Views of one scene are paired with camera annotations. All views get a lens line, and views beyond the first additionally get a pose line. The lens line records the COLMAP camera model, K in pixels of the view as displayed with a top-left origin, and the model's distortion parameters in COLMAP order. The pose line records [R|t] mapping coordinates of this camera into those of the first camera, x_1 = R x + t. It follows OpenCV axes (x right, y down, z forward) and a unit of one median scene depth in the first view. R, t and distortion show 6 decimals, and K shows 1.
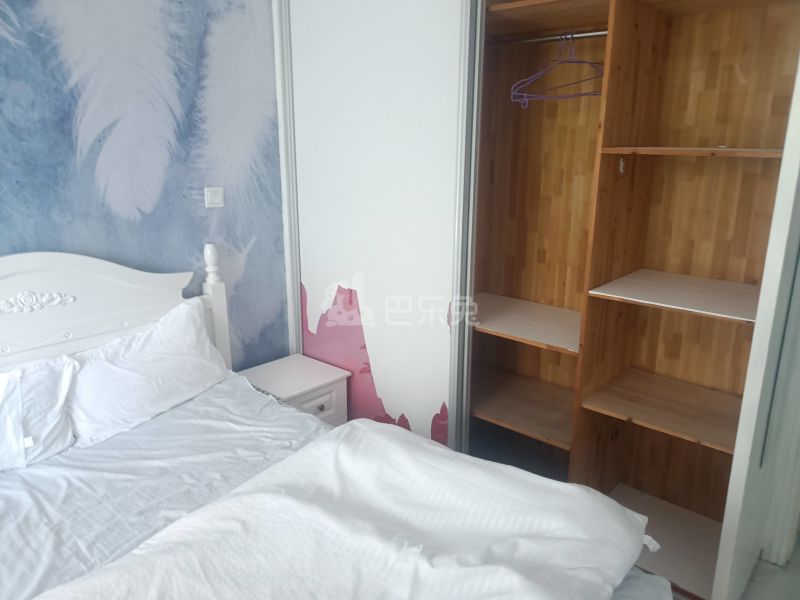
lens RADIAL K [[596.7, 0, 409.4], [0, 596.7, 301.1], [0, 0, 1]] dist [0.027246, -0.025572]
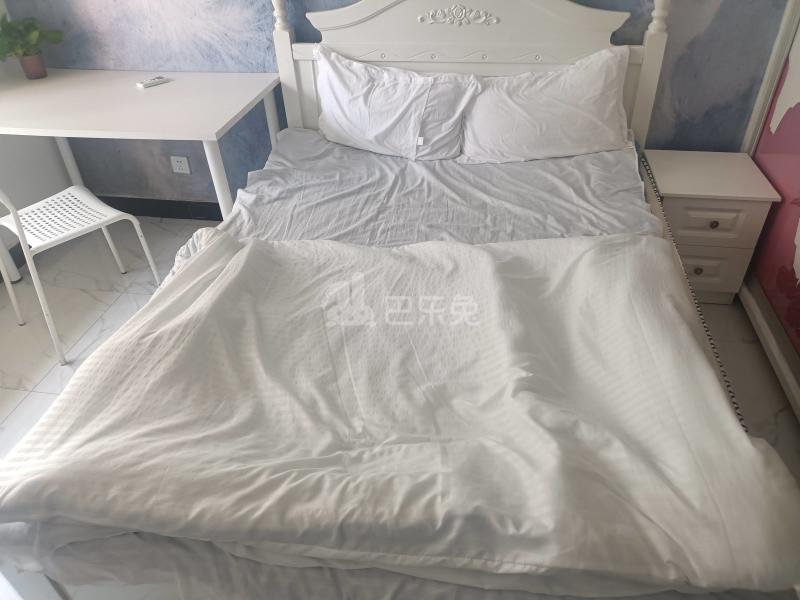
lens RADIAL K [[596.7, 0, 400.3], [0, 596.7, 301.0], [0, 0, 1]] dist [0.027246, -0.025572]
pose [[0.521554, 0.487171, -0.700461, 0.311870], [-0.188337, 0.866448, 0.462382, -0.031684], [0.832172, -0.109235, 0.543652, 0.252280]]
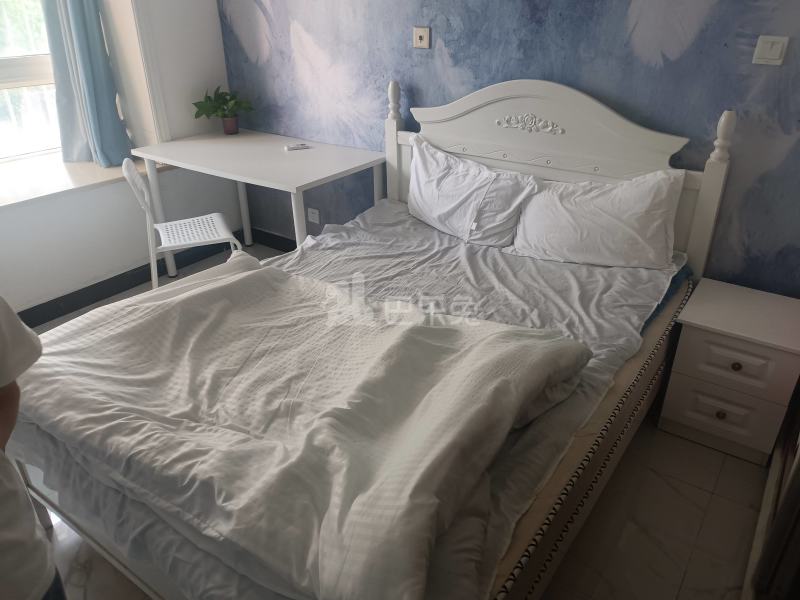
lens RADIAL K [[596.7, 0, 407.1], [0, 596.7, 305.9], [0, 0, 1]] dist [0.027246, -0.025572]
pose [[0.100290, 0.455030, -0.884810, 0.539390], [-0.254204, 0.871498, 0.419371, -0.114579], [0.961937, 0.182864, 0.203073, 0.566048]]
